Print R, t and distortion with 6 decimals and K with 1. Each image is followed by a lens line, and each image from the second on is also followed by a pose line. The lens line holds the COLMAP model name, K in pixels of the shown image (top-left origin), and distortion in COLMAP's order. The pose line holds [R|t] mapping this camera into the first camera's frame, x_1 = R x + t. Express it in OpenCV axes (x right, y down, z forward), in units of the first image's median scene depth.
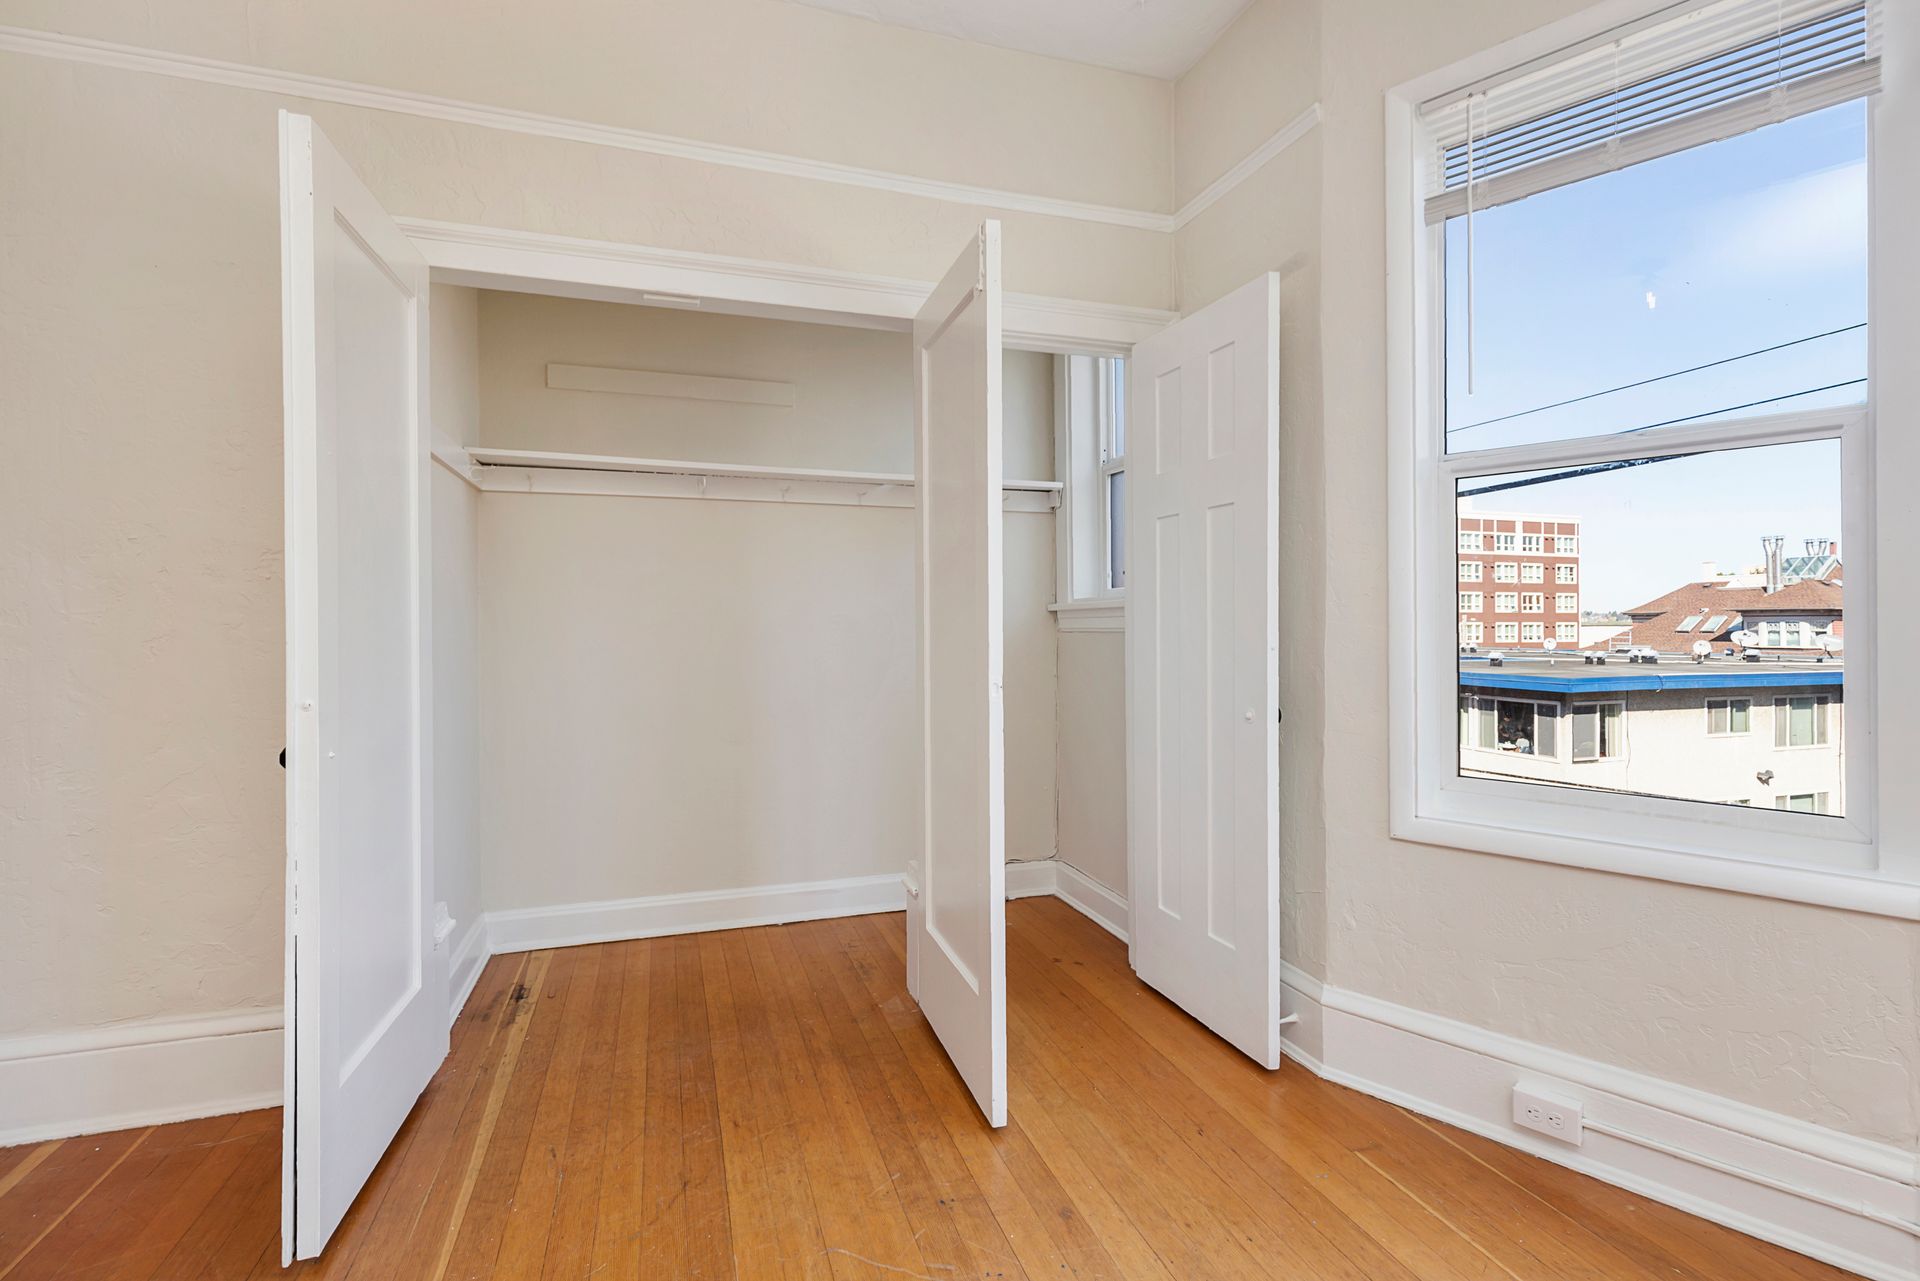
lens RADIAL K [[879.2, 0, 952.2], [0, 879.2, 621.1], [0, 0, 1]] dist [0.011450, -0.005671]
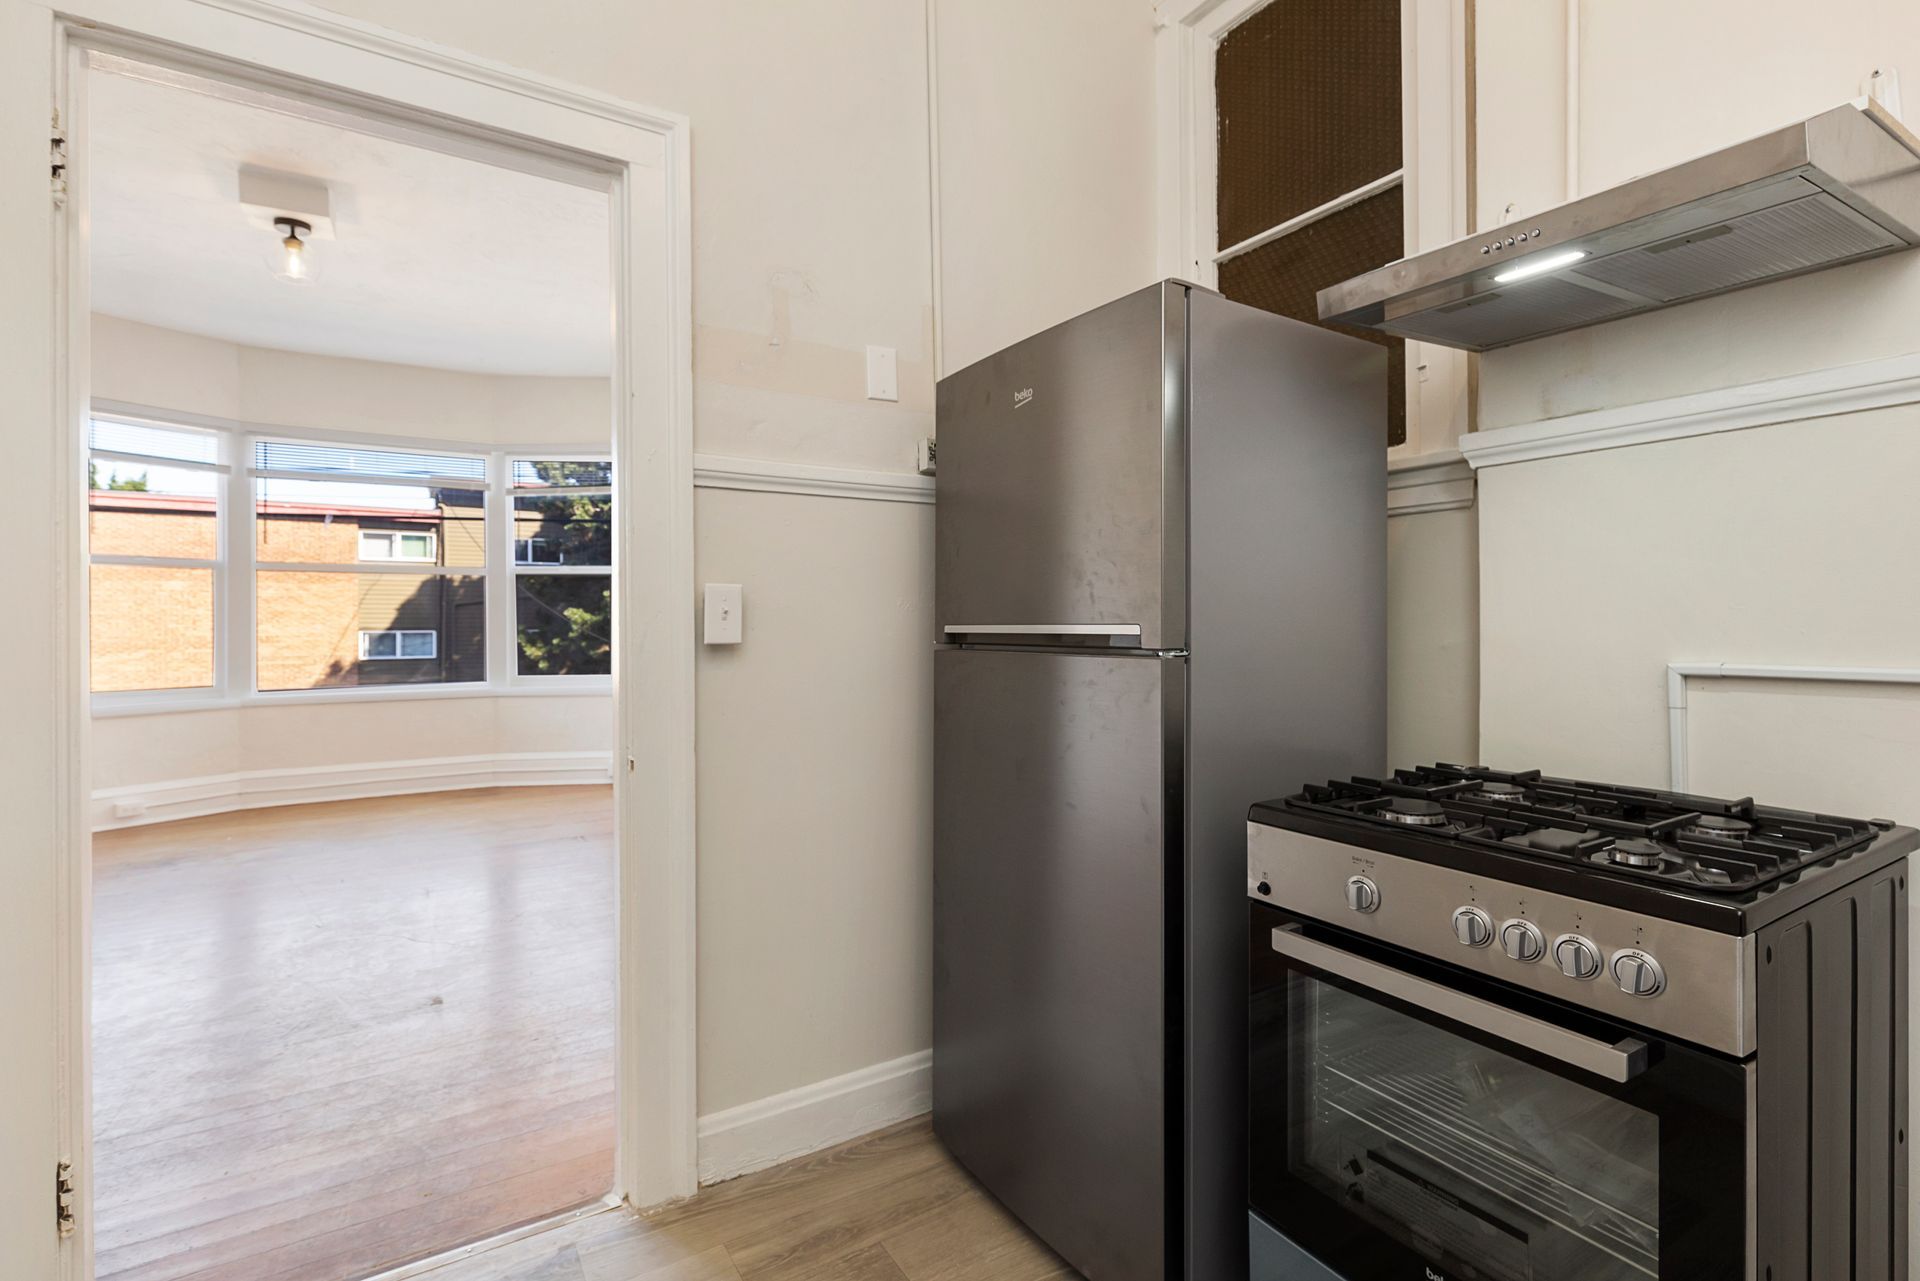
lens RADIAL K [[879.2, 0, 946.5], [0, 879.2, 614.7], [0, 0, 1]] dist [0.011450, -0.005671]
pose [[-0.247151, 0.011783, 0.968905, -0.140673], [0.000494, 0.999927, -0.012035, 0.000081], [-0.968977, -0.002496, -0.247139, -0.041007]]
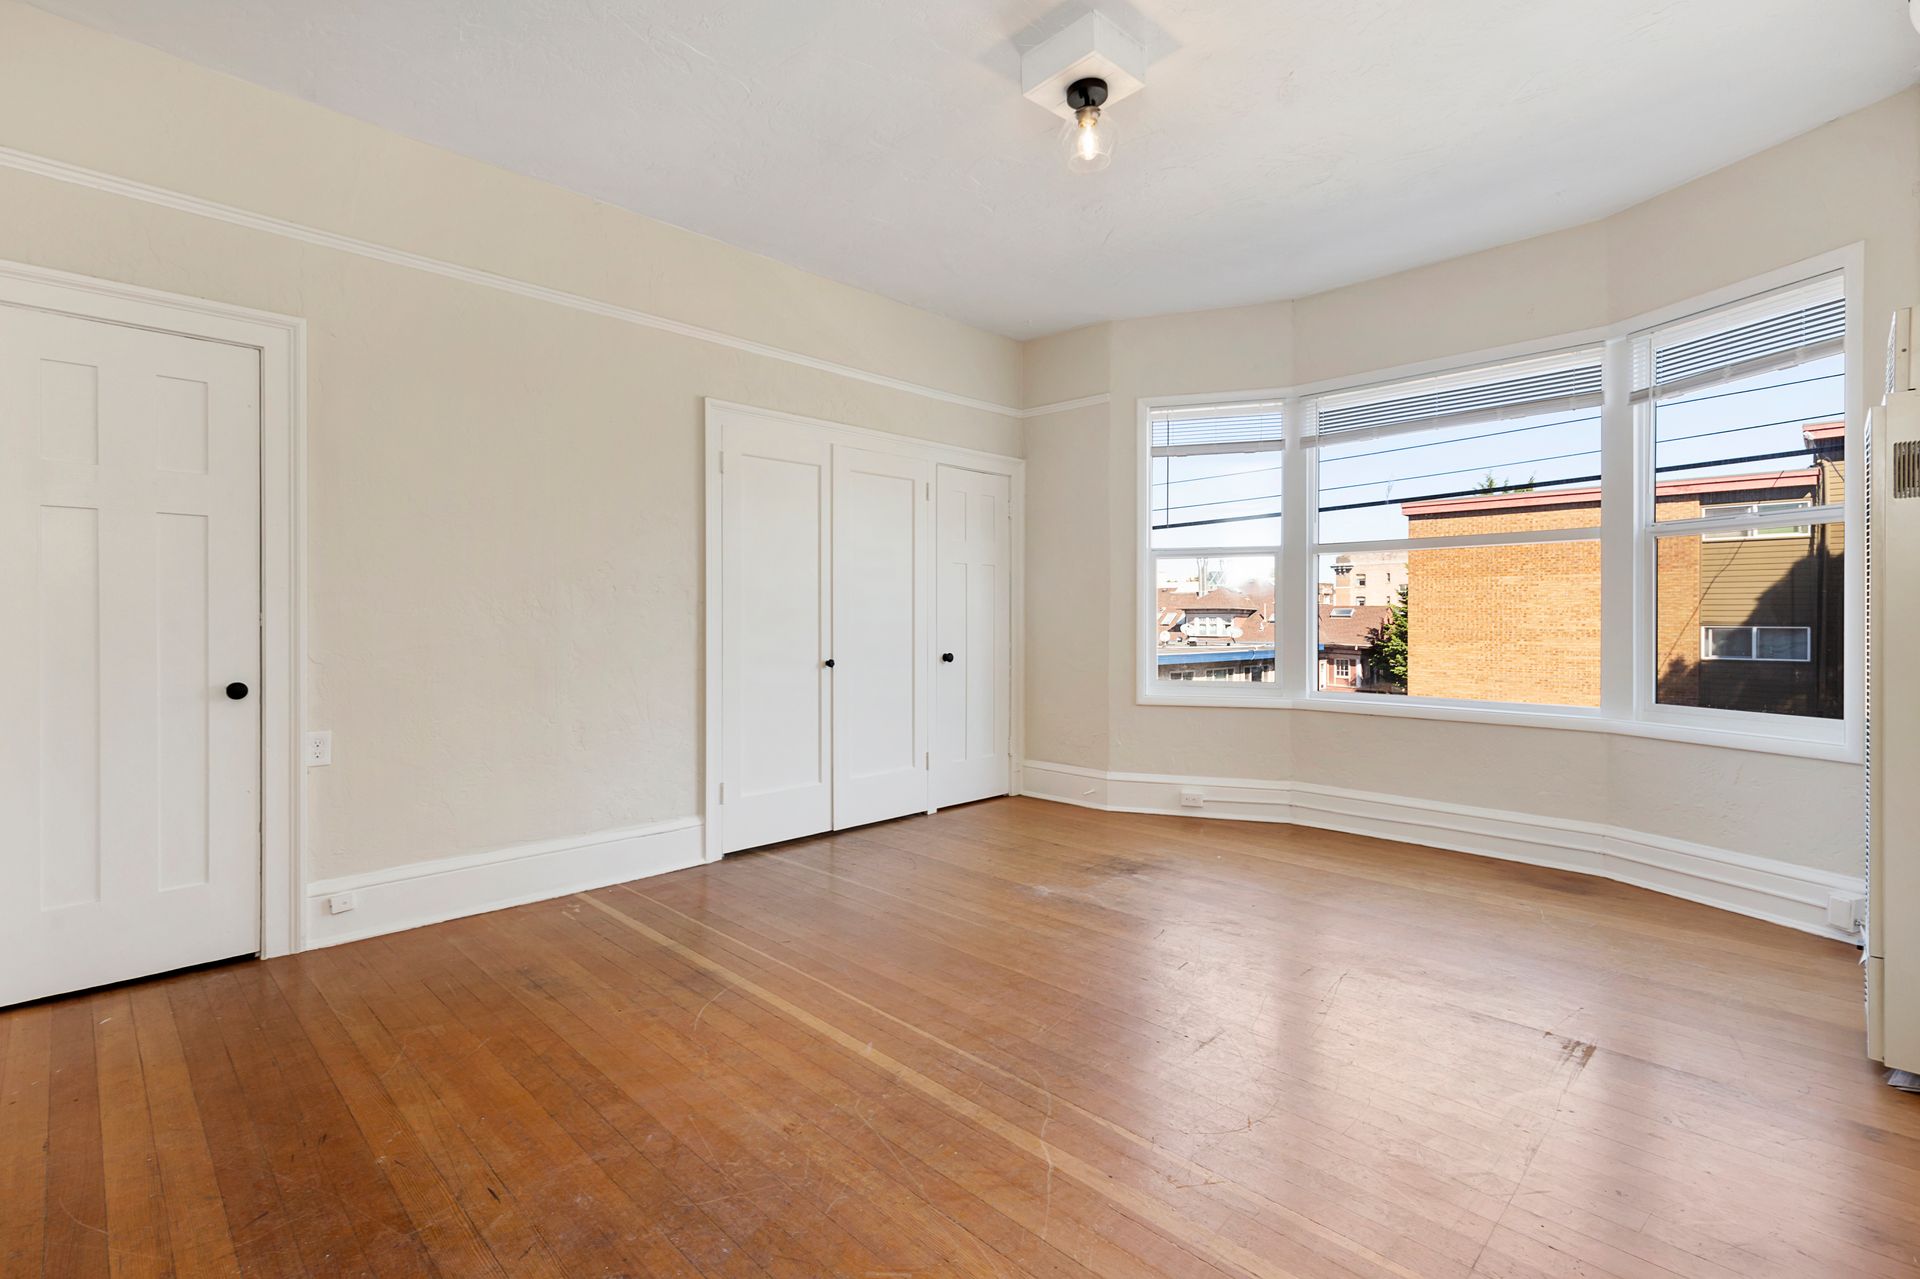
lens RADIAL K [[879.2, 0, 952.7], [0, 879.2, 631.3], [0, 0, 1]] dist [0.011450, -0.005671]
pose [[0.888345, -0.003633, 0.459162, -0.066861], [-0.005082, 0.999830, 0.017742, -0.000002], [-0.459148, -0.018095, 0.888175, -0.057783]]
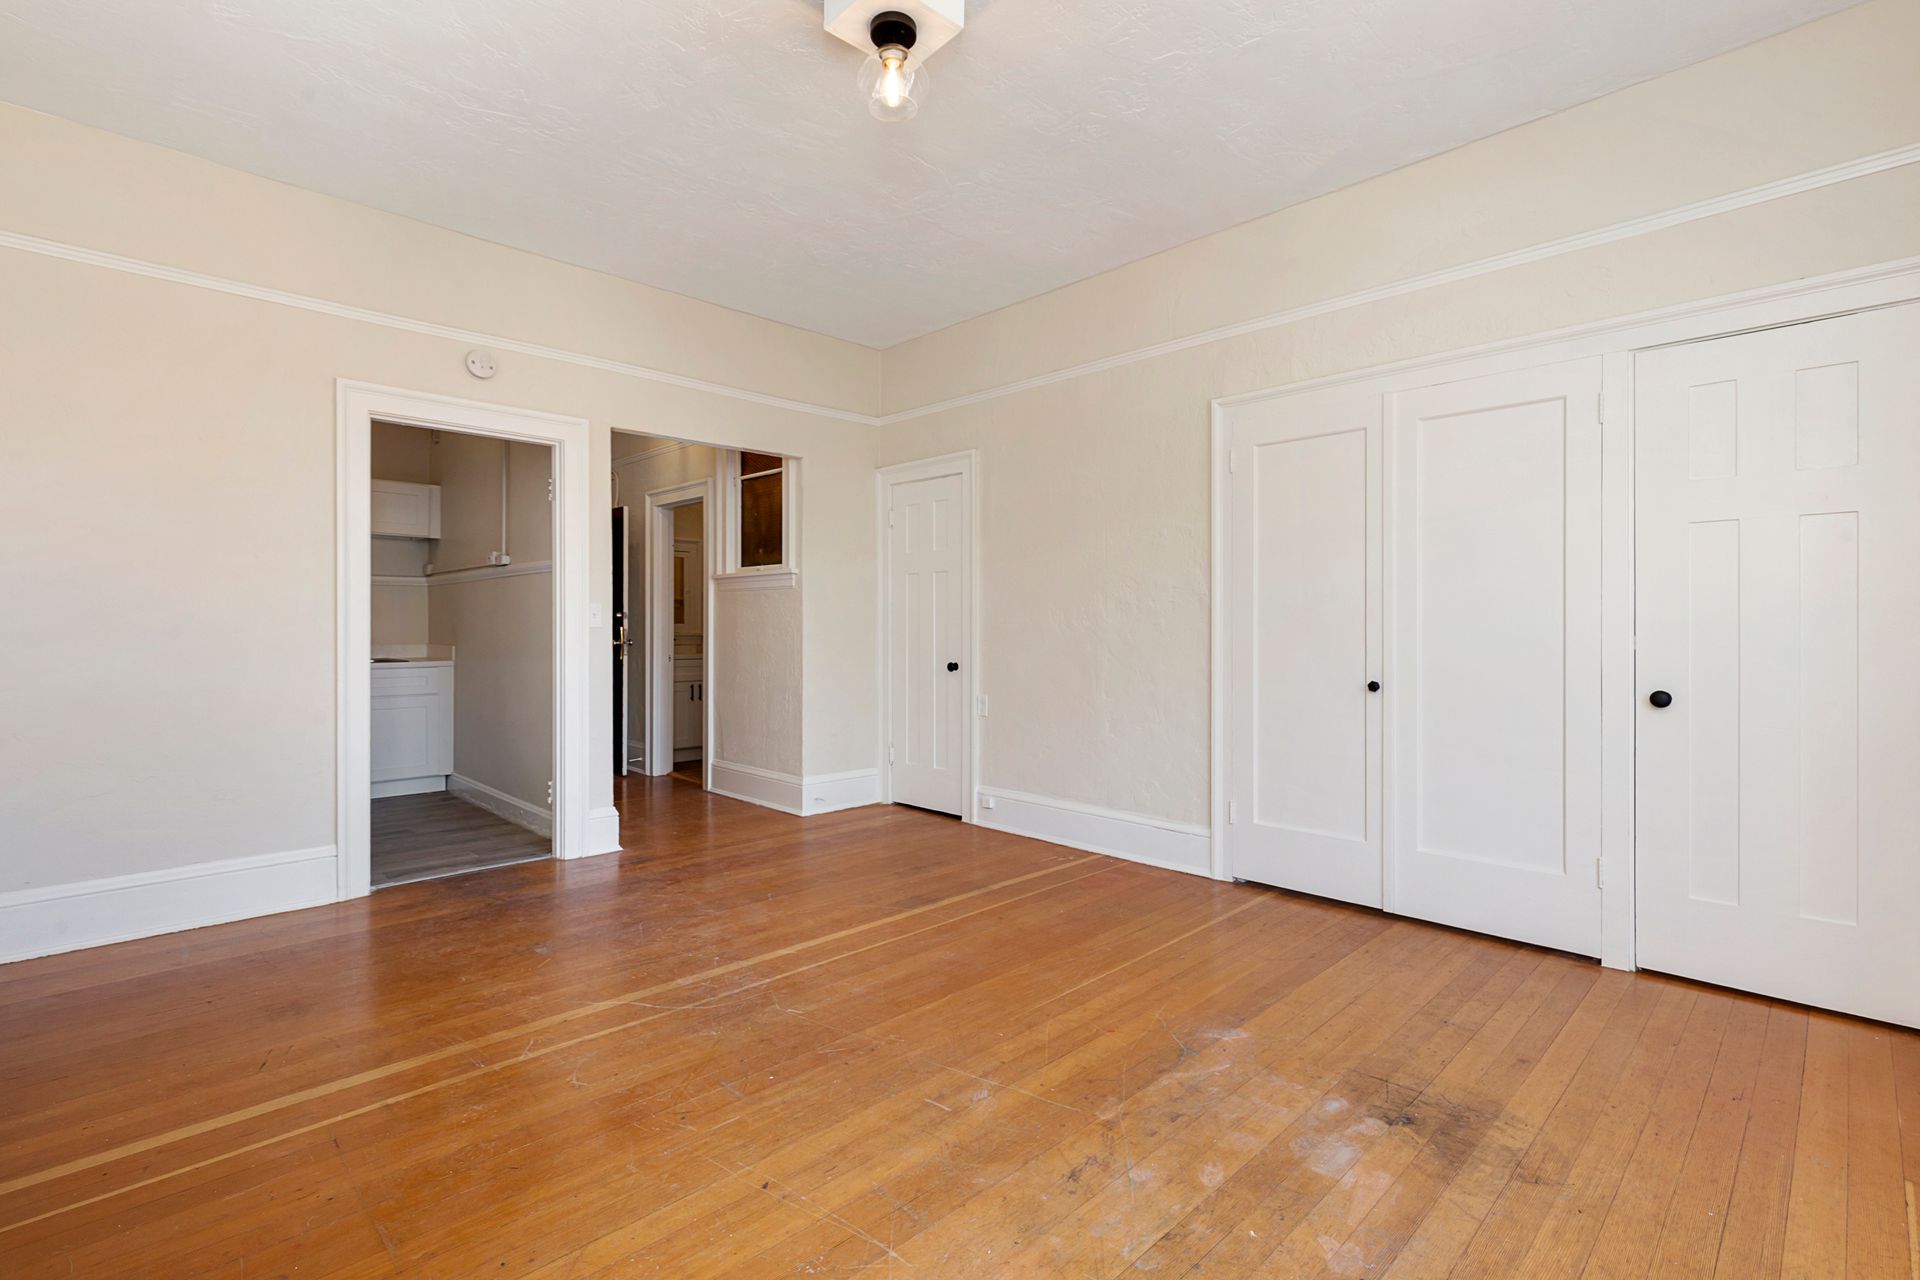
lens RADIAL K [[879.2, 0, 953.1], [0, 879.2, 633.8], [0, 0, 1]] dist [0.011450, -0.005671]
pose [[0.445026, 0.008643, -0.895476, 0.047773], [0.002504, 0.999938, 0.010896, 0.000061], [0.895514, -0.007091, 0.444977, -0.019070]]
